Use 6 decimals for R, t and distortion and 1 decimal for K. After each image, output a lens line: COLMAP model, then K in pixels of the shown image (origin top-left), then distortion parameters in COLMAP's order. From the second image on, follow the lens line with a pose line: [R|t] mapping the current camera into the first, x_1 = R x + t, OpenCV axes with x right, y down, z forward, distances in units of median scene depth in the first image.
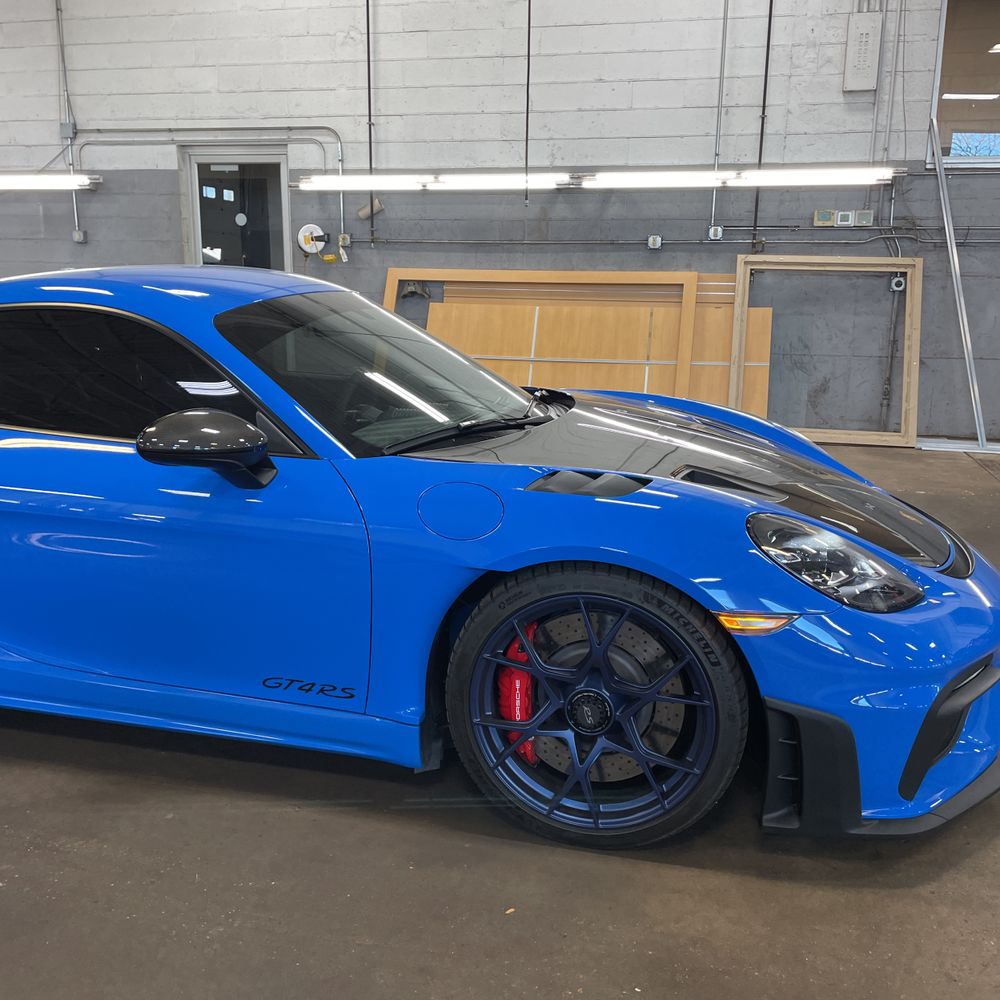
lens RADIAL K [[993.0, 0, 488.5], [0, 993.0, 493.2], [0, 0, 1]] dist [0.089811, -0.127937]
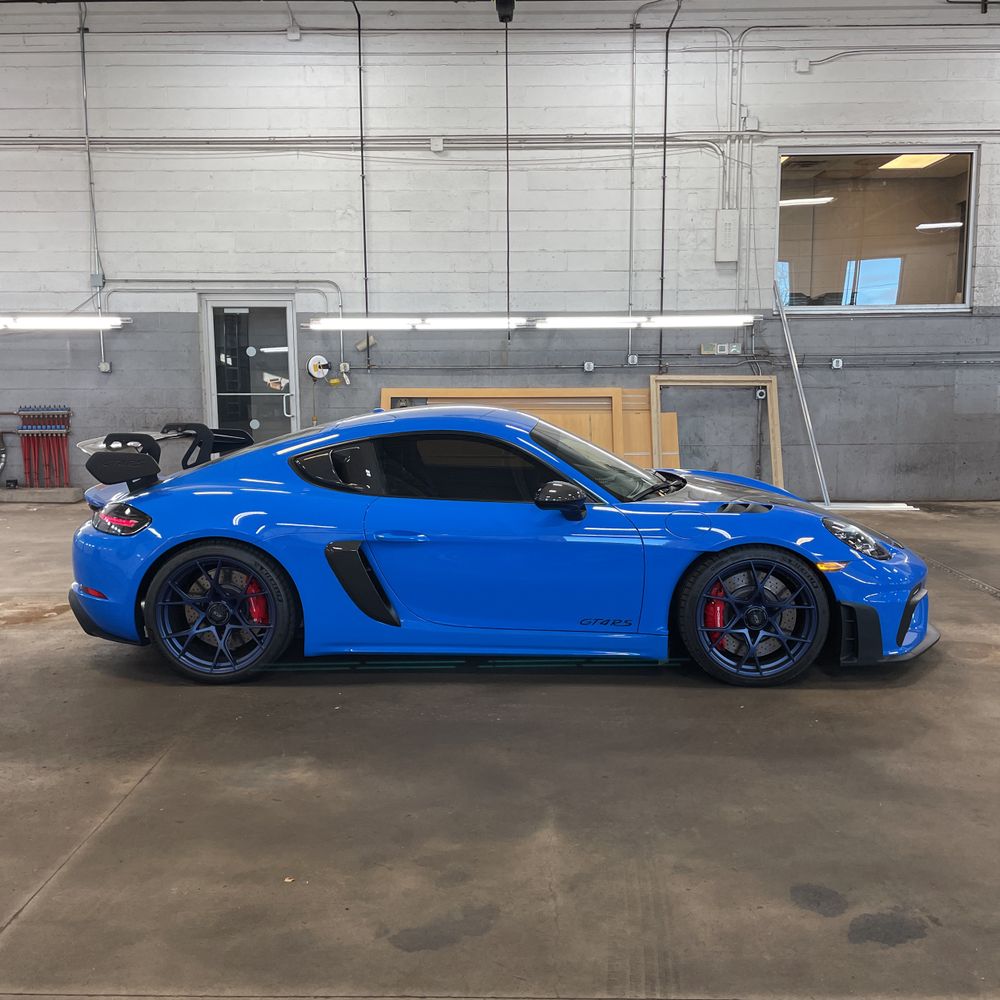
lens RADIAL K [[989.0, 0, 508.8], [0, 989.0, 497.6], [0, 0, 1]] dist [0.120955, -0.206674]
pose [[0.975884, -0.044357, 0.213735, -0.233764], [0.063974, 0.994260, -0.085756, 0.032429], [-0.208704, 0.097361, 0.973120, -0.261969]]
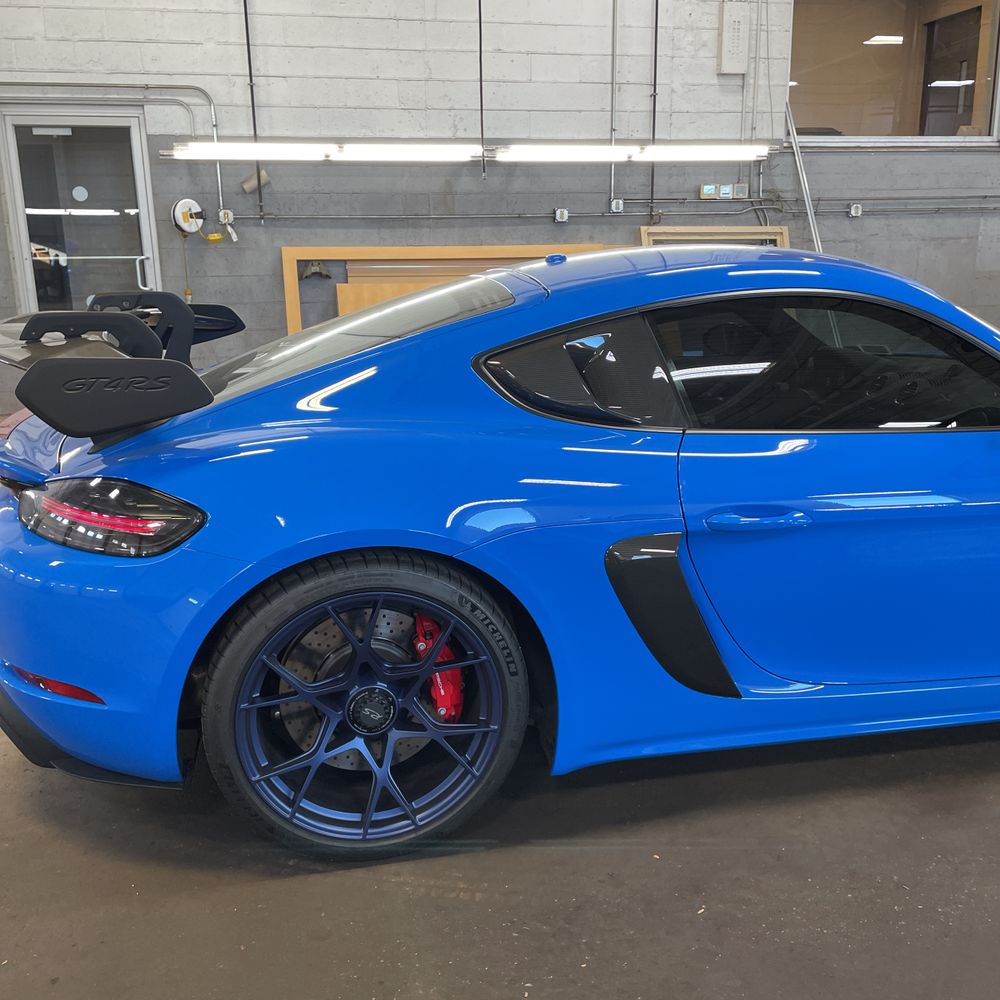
lens RADIAL K [[998.2, 0, 506.5], [0, 998.2, 495.7], [0, 0, 1]] dist [0.091636, -0.126386]
pose [[0.899785, -0.130282, 0.416429, -0.349588], [0.119623, 0.991472, 0.051716, -0.027471], [-0.419615, 0.003281, 0.907696, 0.095359]]
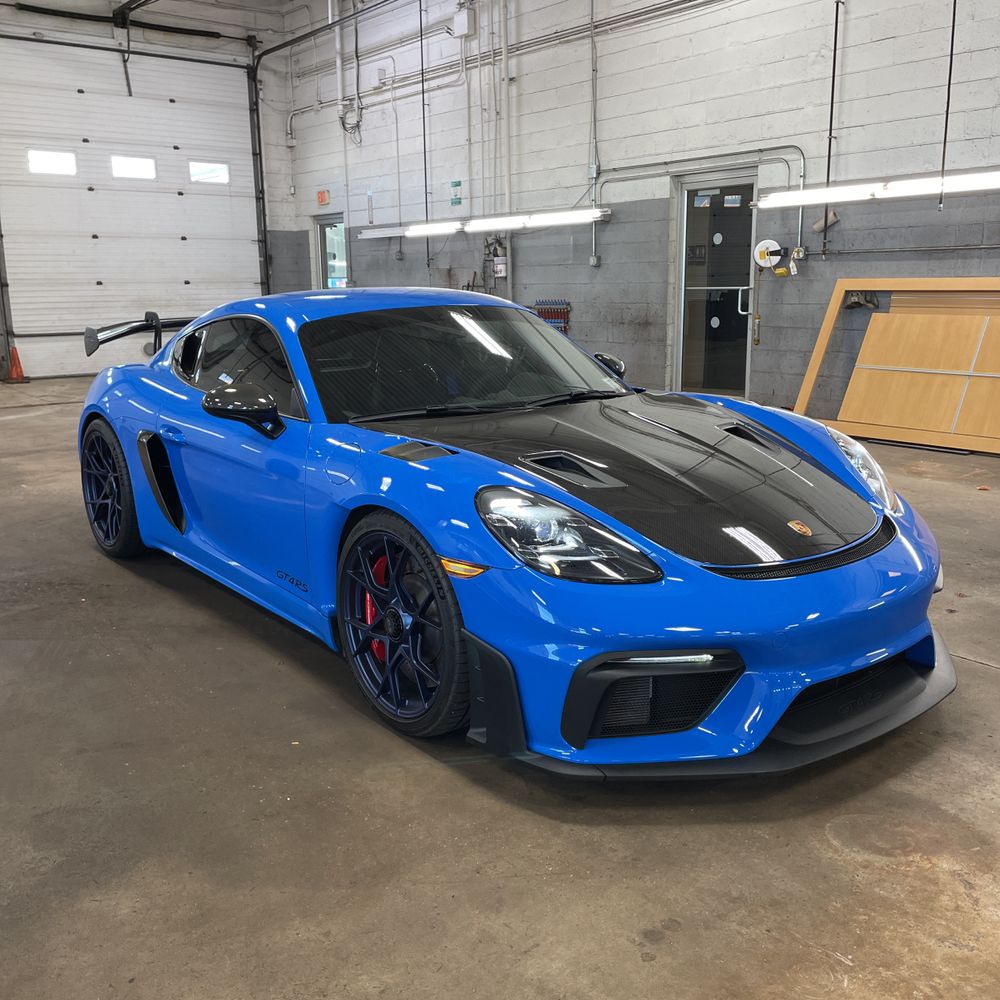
lens RADIAL K [[995.7, 0, 499.2], [0, 995.7, 489.4], [0, 0, 1]] dist [0.099675, -0.145013]
pose [[0.792452, 0.103603, -0.601071, 0.276582], [-0.113811, 0.993277, 0.021156, -0.000246], [0.599222, 0.051643, 0.798916, 0.006621]]
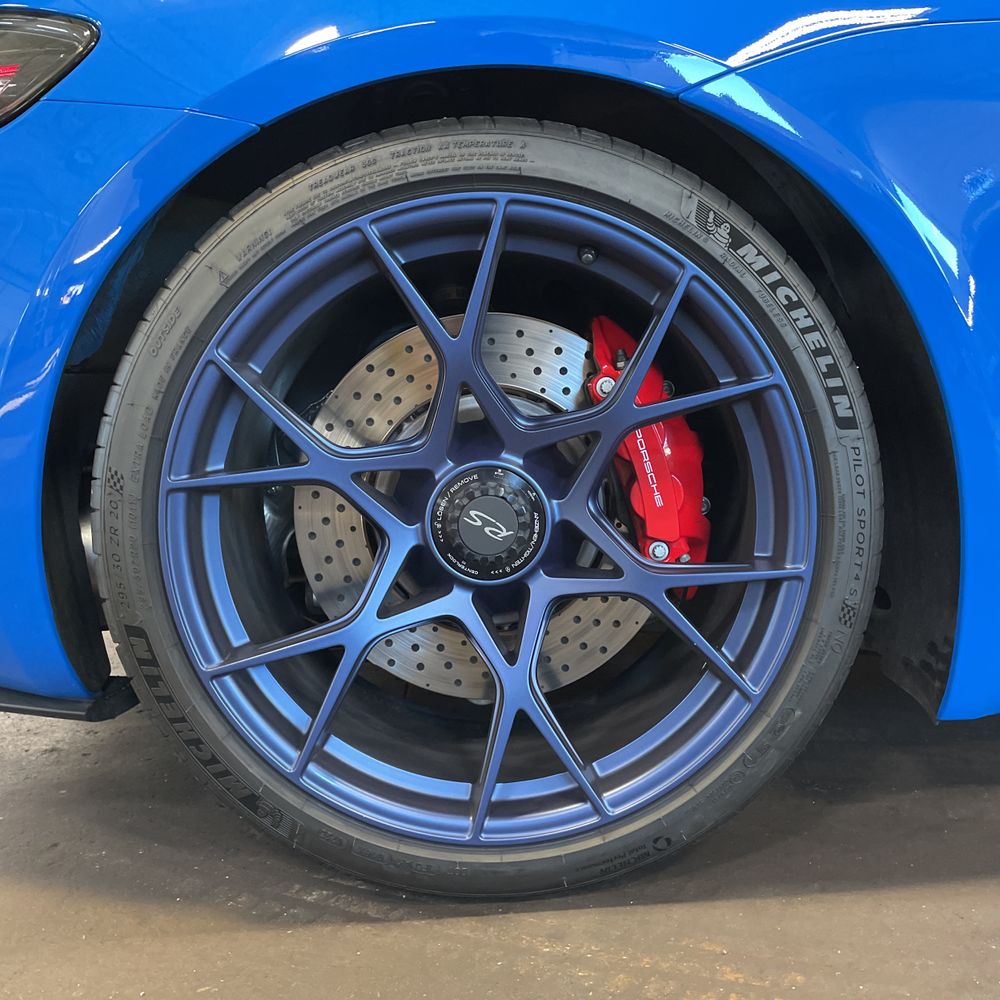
lens RADIAL K [[1001.4, 0, 492.8], [0, 1001.4, 499.3], [0, 0, 1]] dist [0.067539, -0.090787]
pose [[0.966373, -0.108733, 0.233022, -0.302989], [0.132977, 0.986938, -0.090947, 0.046567], [-0.220090, 0.118876, 0.968209, 0.245934]]
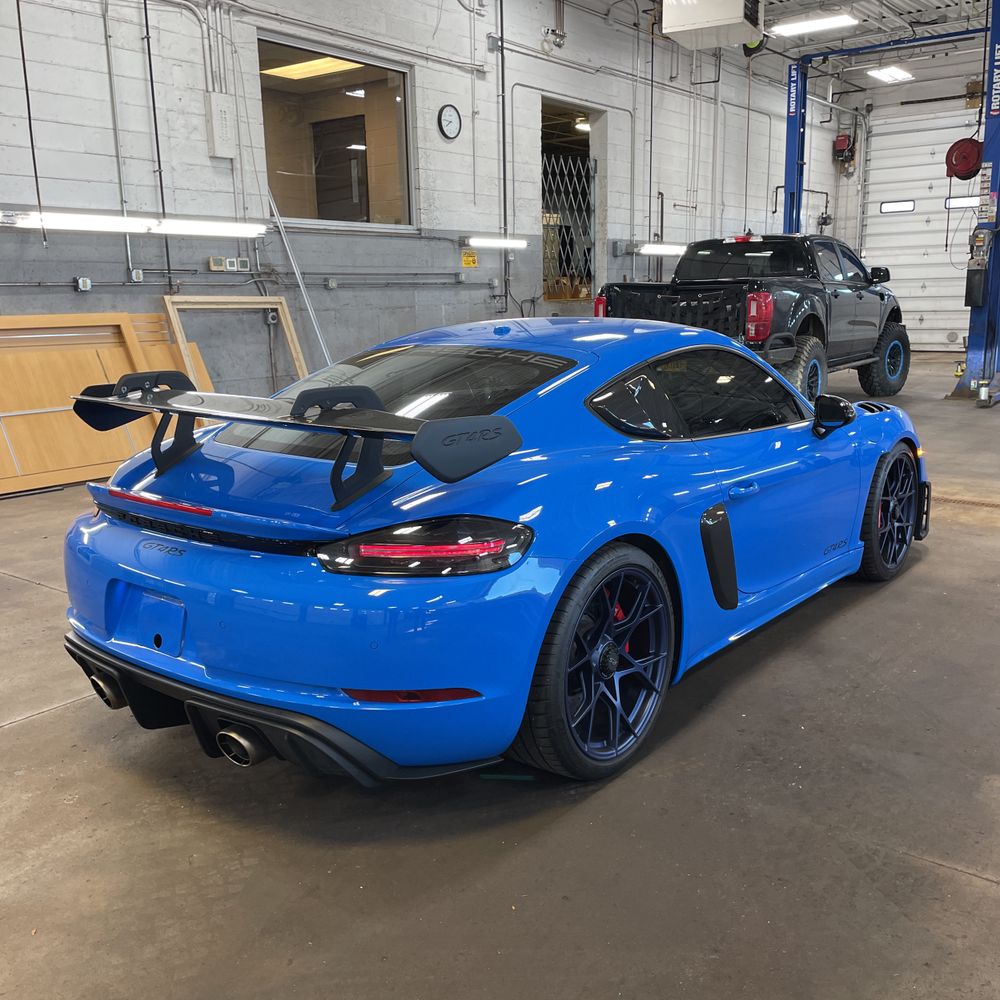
lens RADIAL K [[1006.0, 0, 503.1], [0, 1006.0, 503.0], [0, 0, 1]] dist [0.093141, -0.123221]
pose [[0.416912, -0.204022, 0.885754, -0.602780], [0.225020, 0.967317, 0.116895, -0.066359], [-0.880653, 0.150578, 0.449195, 0.214086]]
